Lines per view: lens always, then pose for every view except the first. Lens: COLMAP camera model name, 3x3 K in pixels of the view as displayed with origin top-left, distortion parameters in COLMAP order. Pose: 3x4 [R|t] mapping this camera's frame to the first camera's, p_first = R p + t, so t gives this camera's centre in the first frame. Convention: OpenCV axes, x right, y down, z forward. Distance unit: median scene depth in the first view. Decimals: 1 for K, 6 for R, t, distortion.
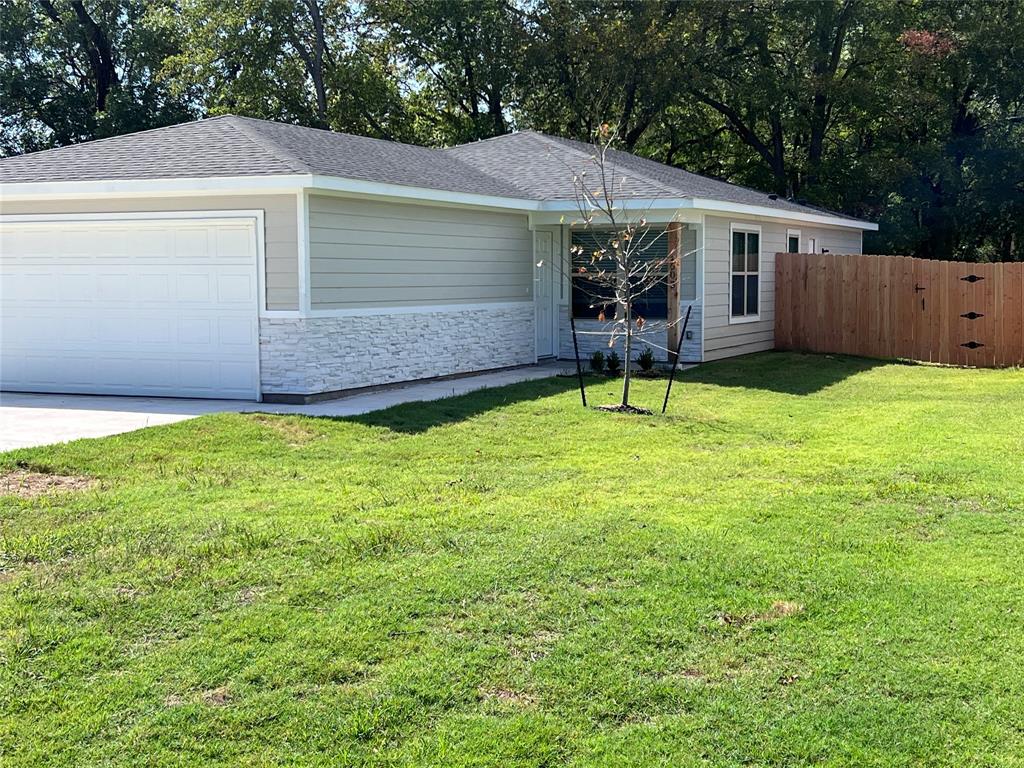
lens RADIAL K [[1520.4, 0, 511.3], [0, 1520.4, 381.6], [0, 0, 1]] dist [0.010924, 0.000000]
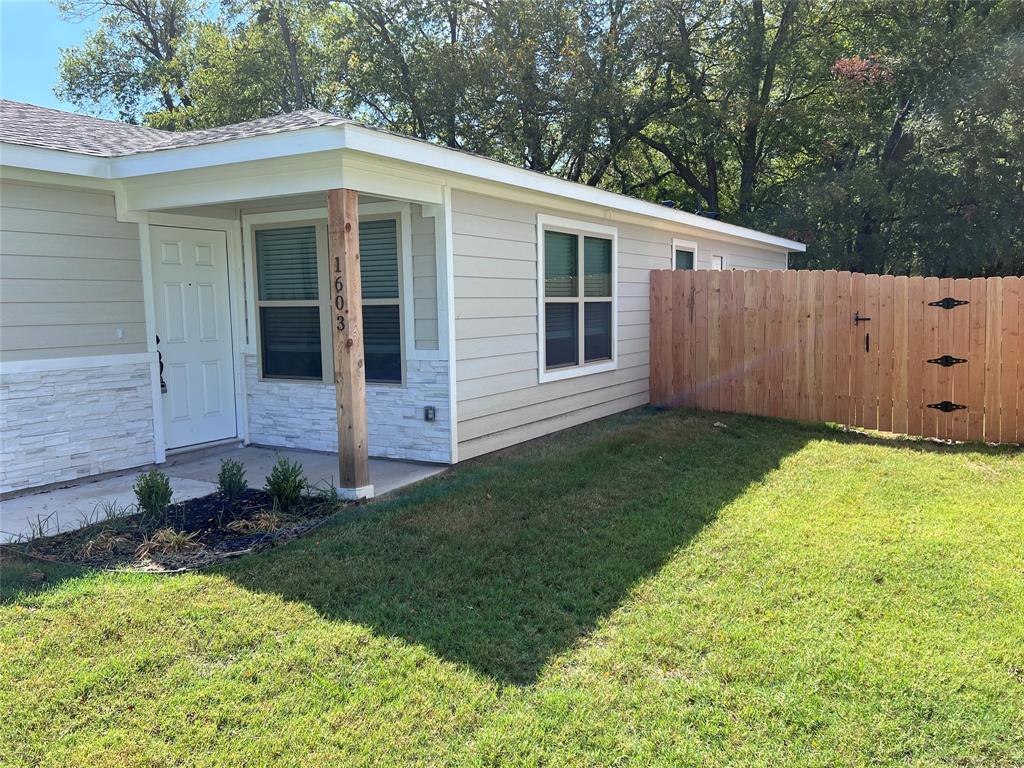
lens RADIAL K [[812.0, 0, 514.4], [0, 812.0, 388.7], [0, 0, 1]] dist [0.006941, -0.001033]
pose [[0.993157, 0.001090, -0.116784, 0.158515], [0.002929, 0.999409, 0.034237, -0.043236], [0.116753, -0.034345, 0.992567, 0.626334]]
